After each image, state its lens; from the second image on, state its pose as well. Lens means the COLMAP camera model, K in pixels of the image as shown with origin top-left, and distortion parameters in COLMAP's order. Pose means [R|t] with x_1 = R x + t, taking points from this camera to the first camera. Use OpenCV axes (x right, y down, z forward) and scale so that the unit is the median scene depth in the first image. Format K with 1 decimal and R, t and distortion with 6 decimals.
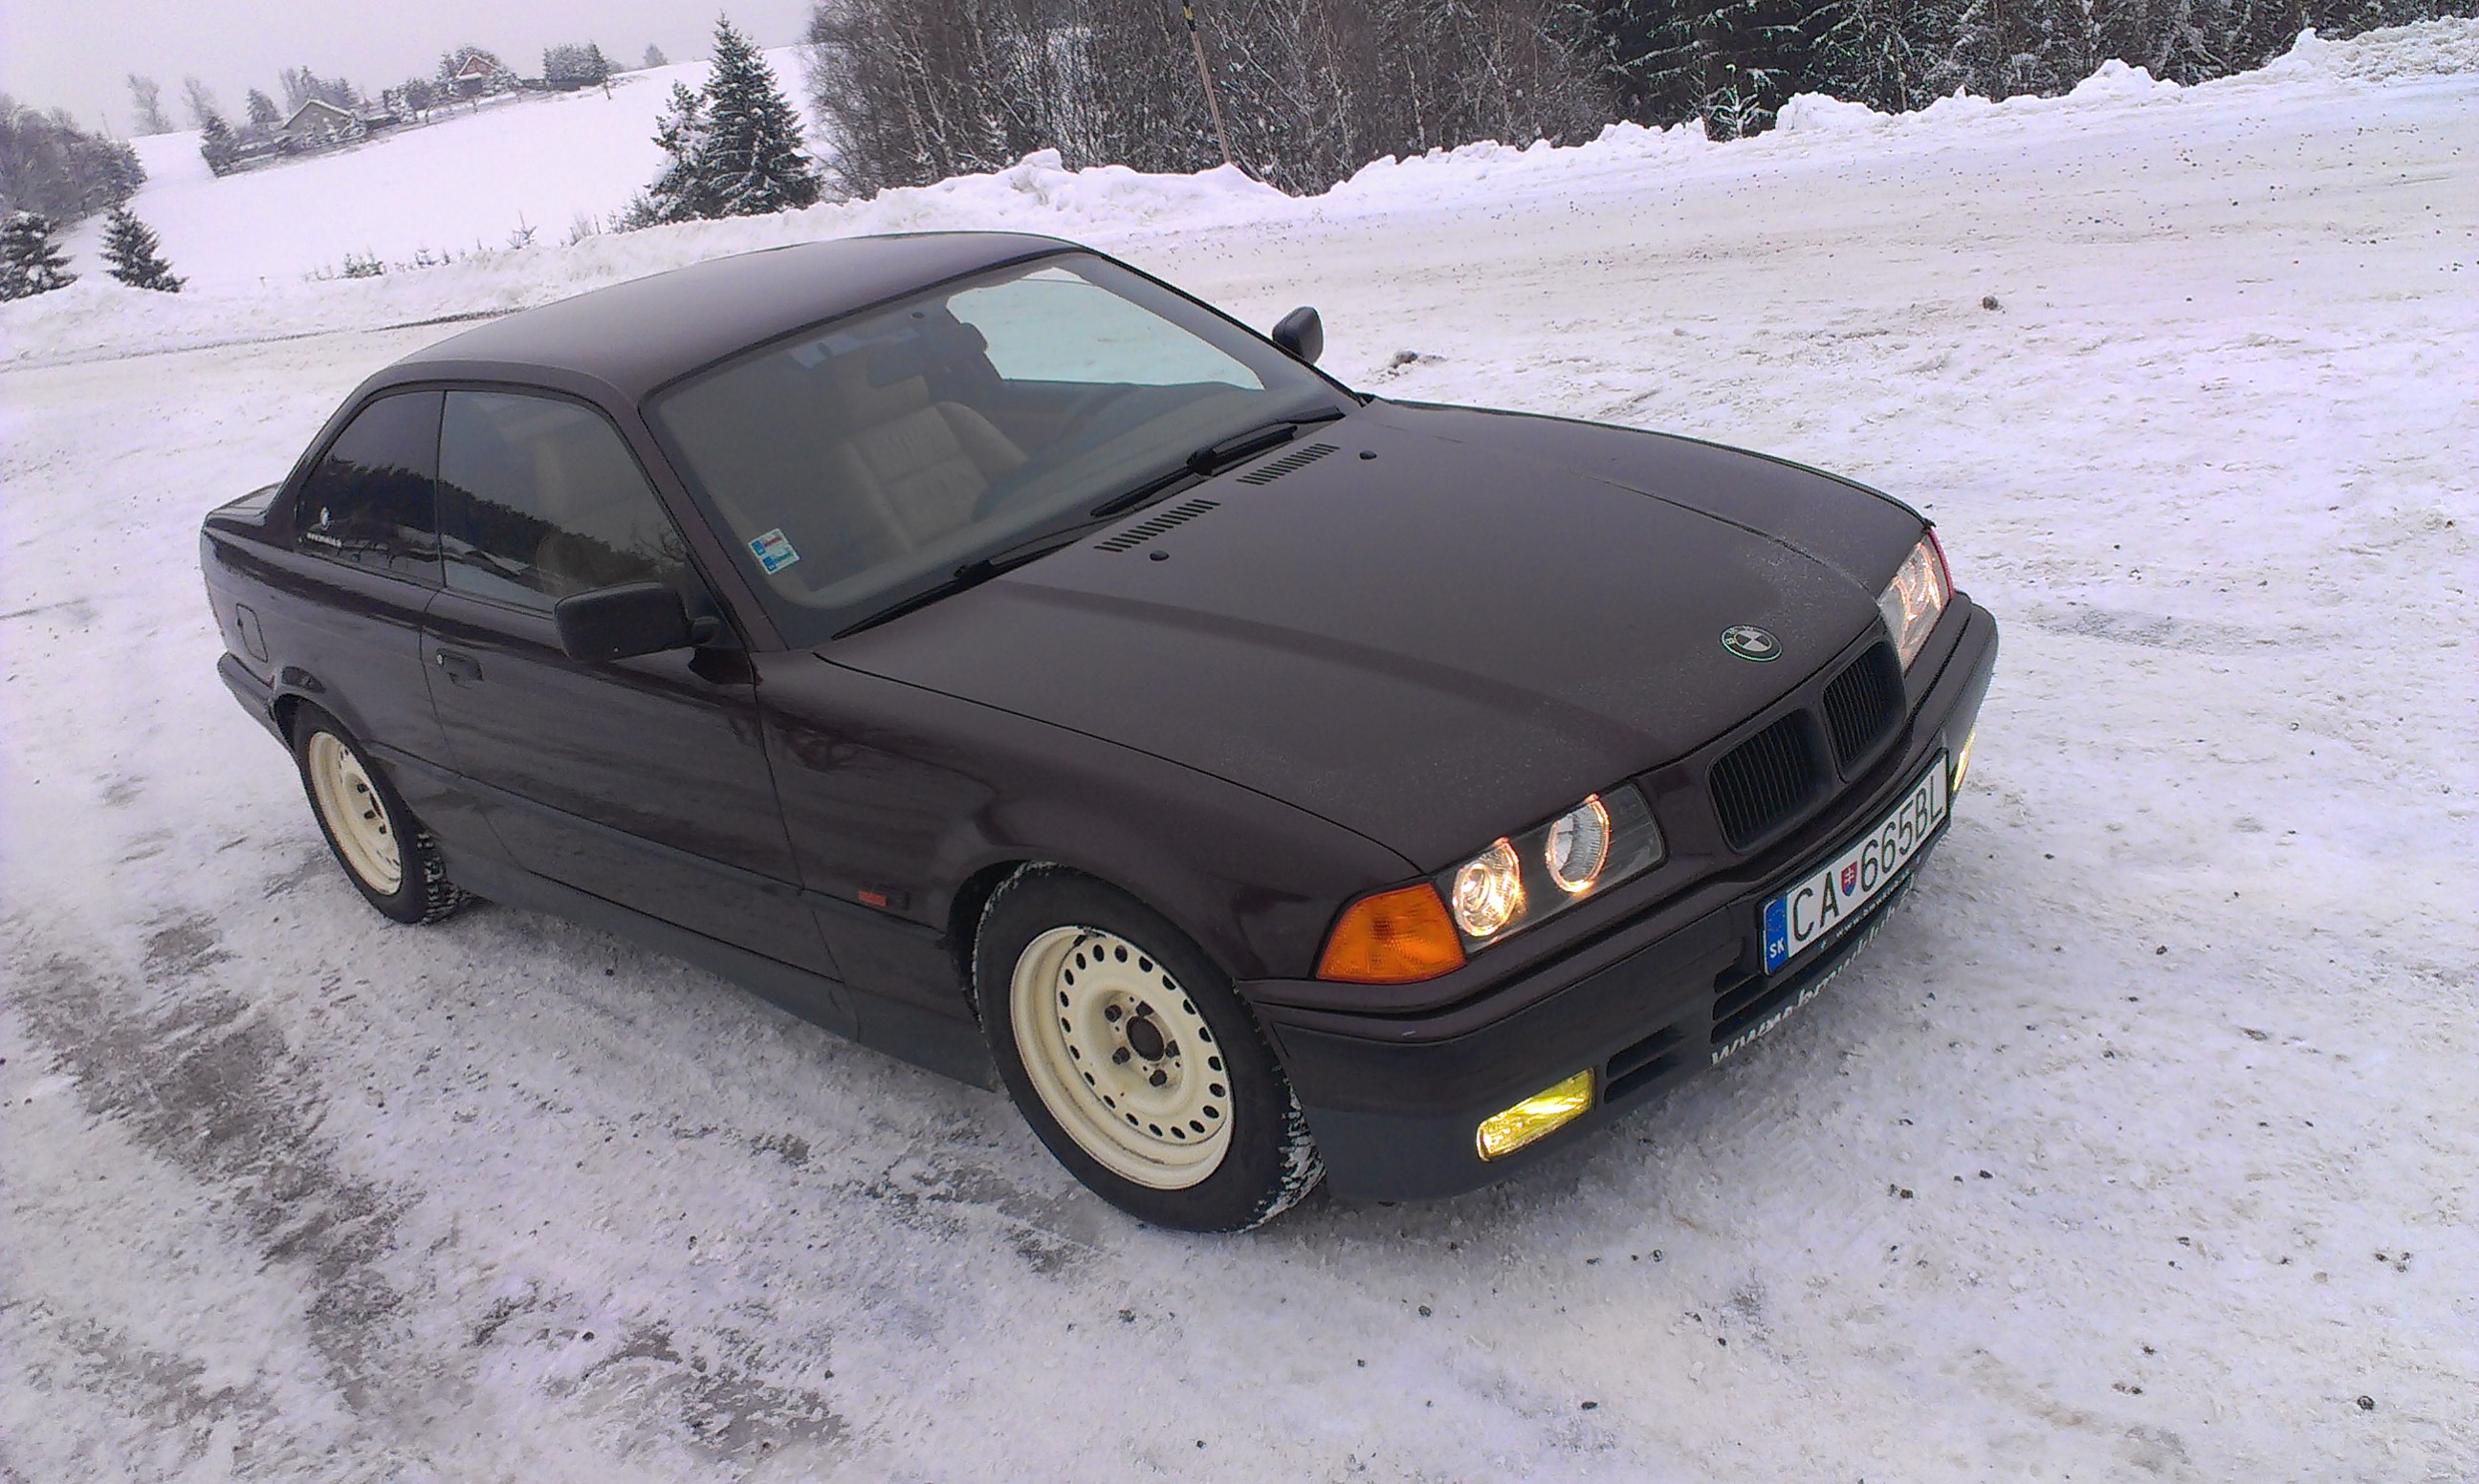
lens RADIAL K [[2042.2, 0, 1239.5], [0, 2042.2, 742.0], [0, 0, 1]] dist [0.133341, -0.214535]
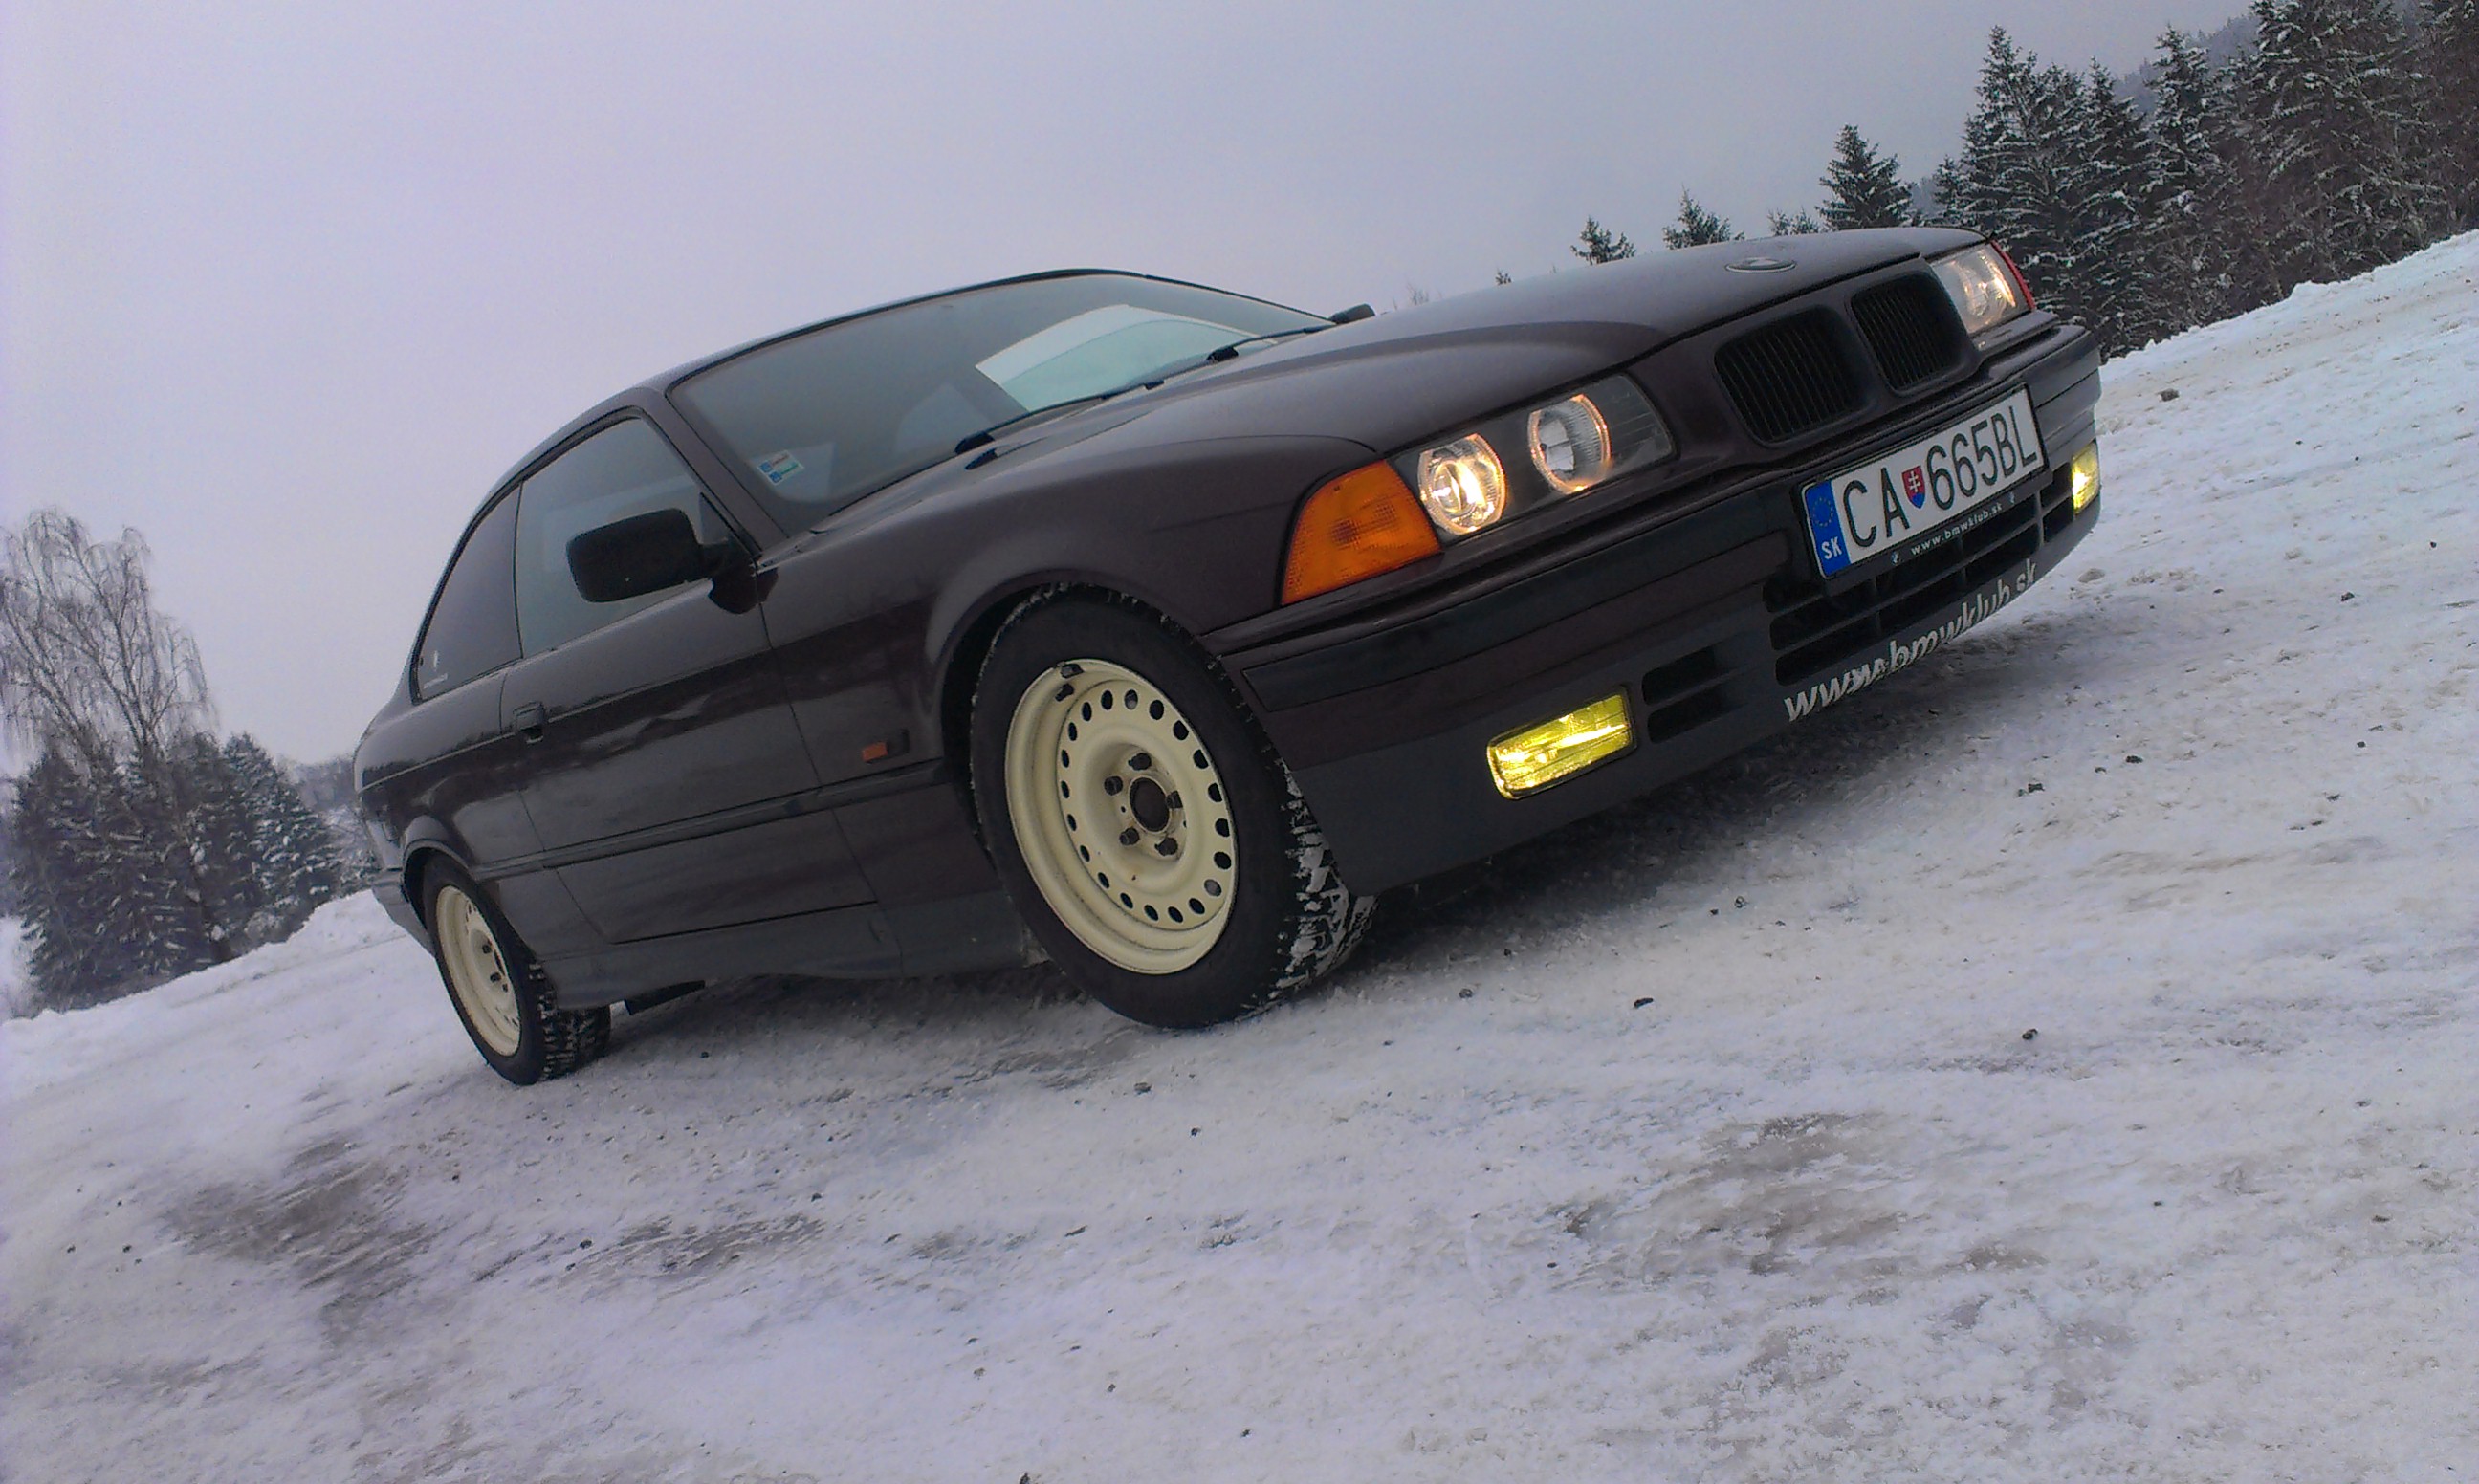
lens RADIAL K [[2042.2, 0, 1239.5], [0, 2042.2, 742.0], [0, 0, 1]] dist [0.133341, -0.214535]
pose [[0.982617, -0.134451, -0.128008, 0.114850], [0.098038, 0.961372, -0.257201, 0.366349], [0.157644, 0.240180, 0.957842, 0.152805]]
